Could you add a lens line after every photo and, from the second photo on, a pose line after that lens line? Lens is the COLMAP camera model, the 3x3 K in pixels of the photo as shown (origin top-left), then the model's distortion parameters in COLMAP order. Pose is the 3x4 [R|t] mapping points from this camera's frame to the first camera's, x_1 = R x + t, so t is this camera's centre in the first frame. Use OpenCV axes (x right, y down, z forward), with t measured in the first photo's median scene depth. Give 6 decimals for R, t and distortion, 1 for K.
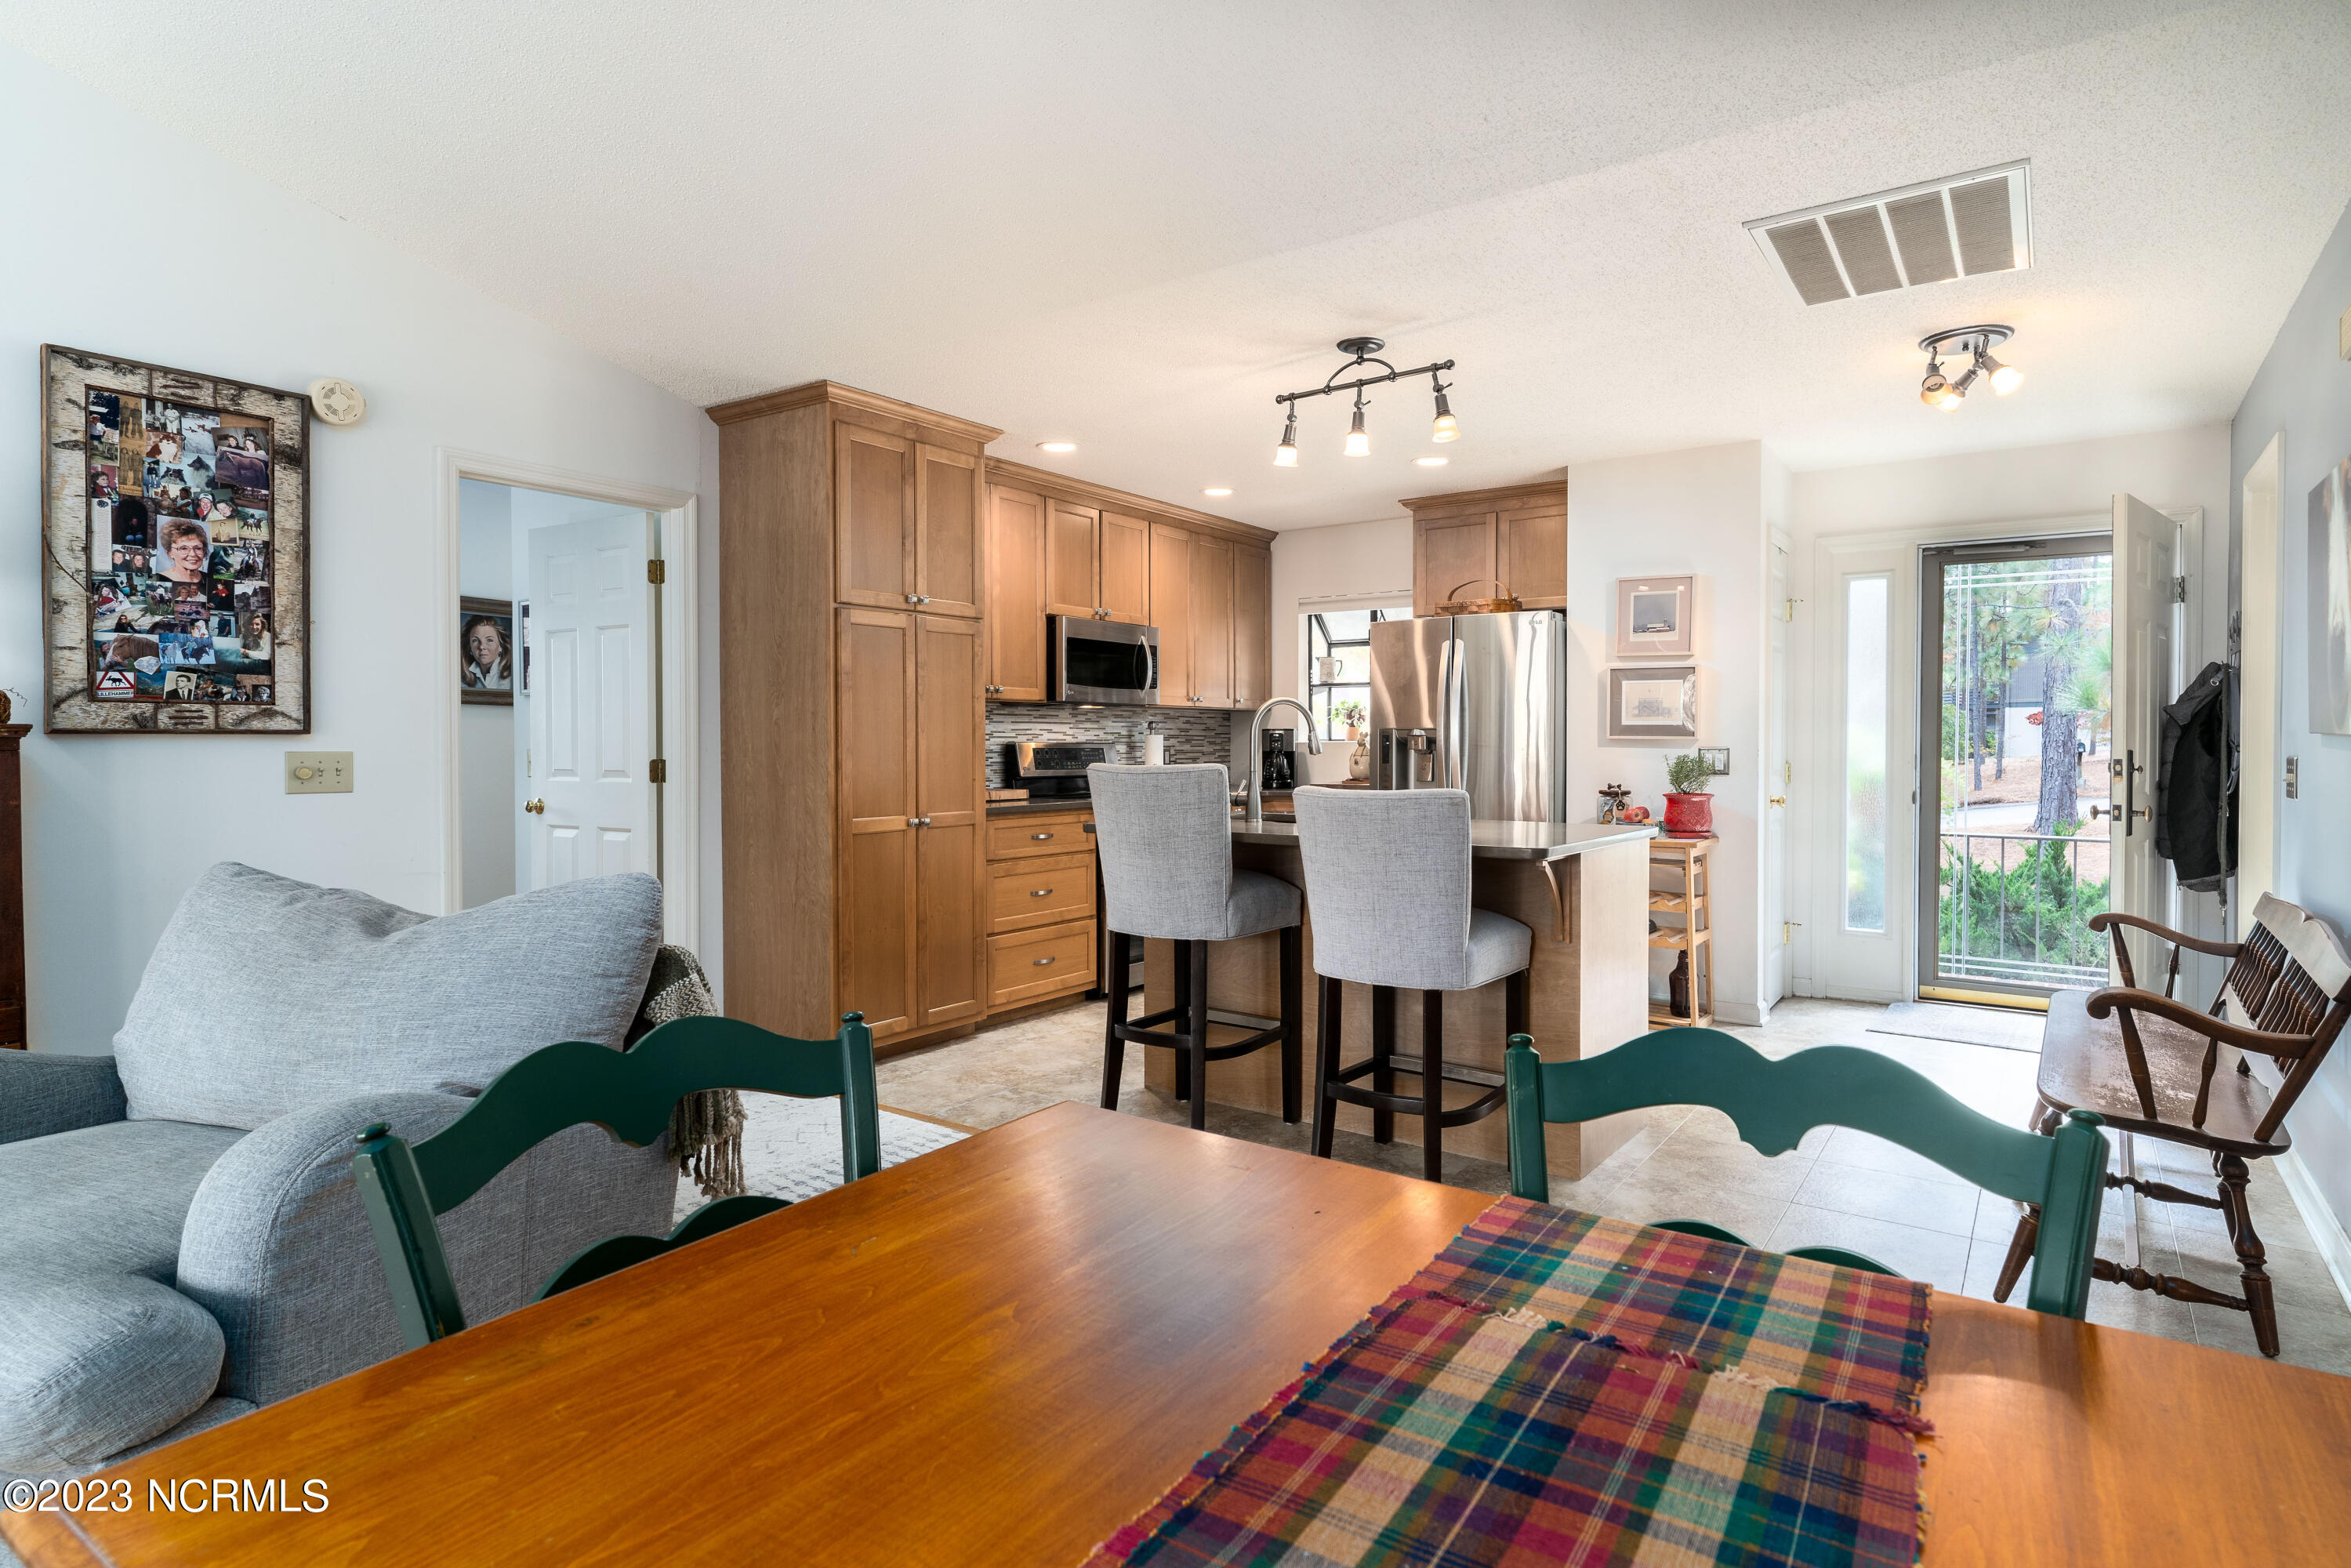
lens RADIAL K [[1226.5, 0, 1209.1], [0, 1226.5, 761.0], [0, 0, 1]] dist [-0.002395, 0.000591]
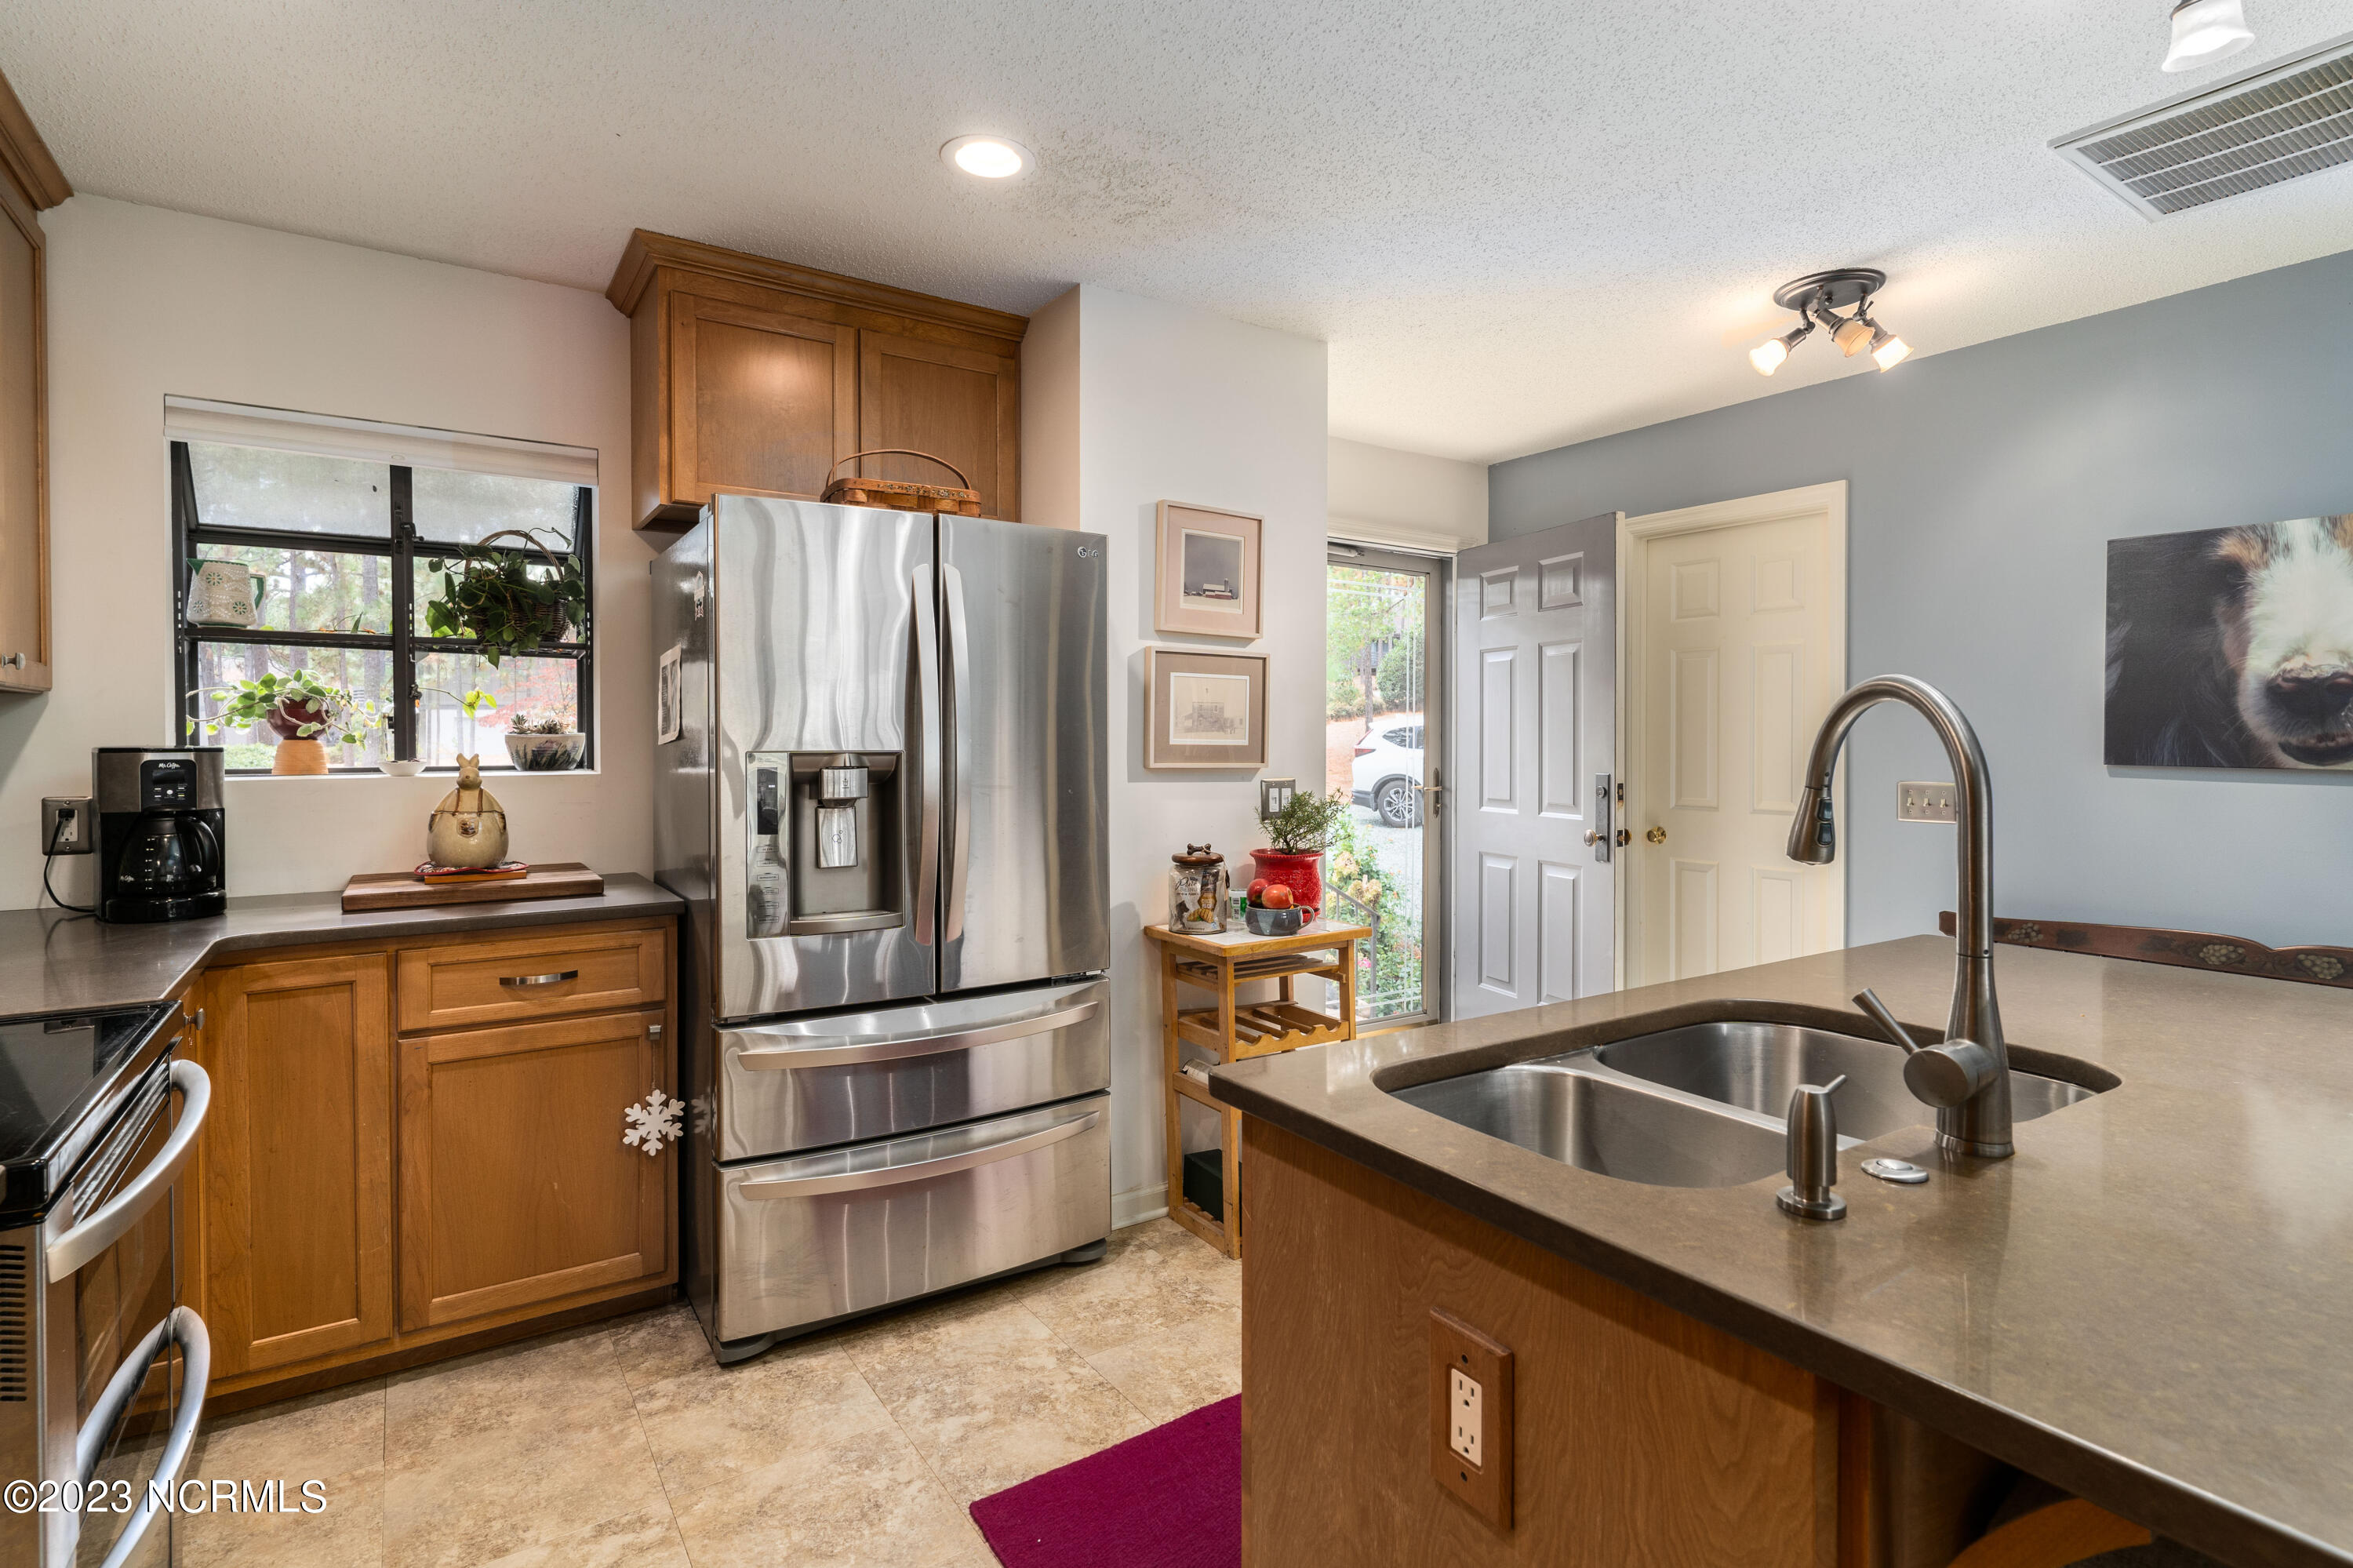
lens RADIAL K [[1135.5, 0, 1188.2], [0, 1135.5, 762.0], [0, 0, 1]] dist [0.000129, -0.001424]
pose [[0.363437, -0.016080, 0.931480, -0.191576], [0.016354, 0.999807, 0.010878, -0.028481], [-0.931475, 0.011280, 0.363629, 0.833483]]
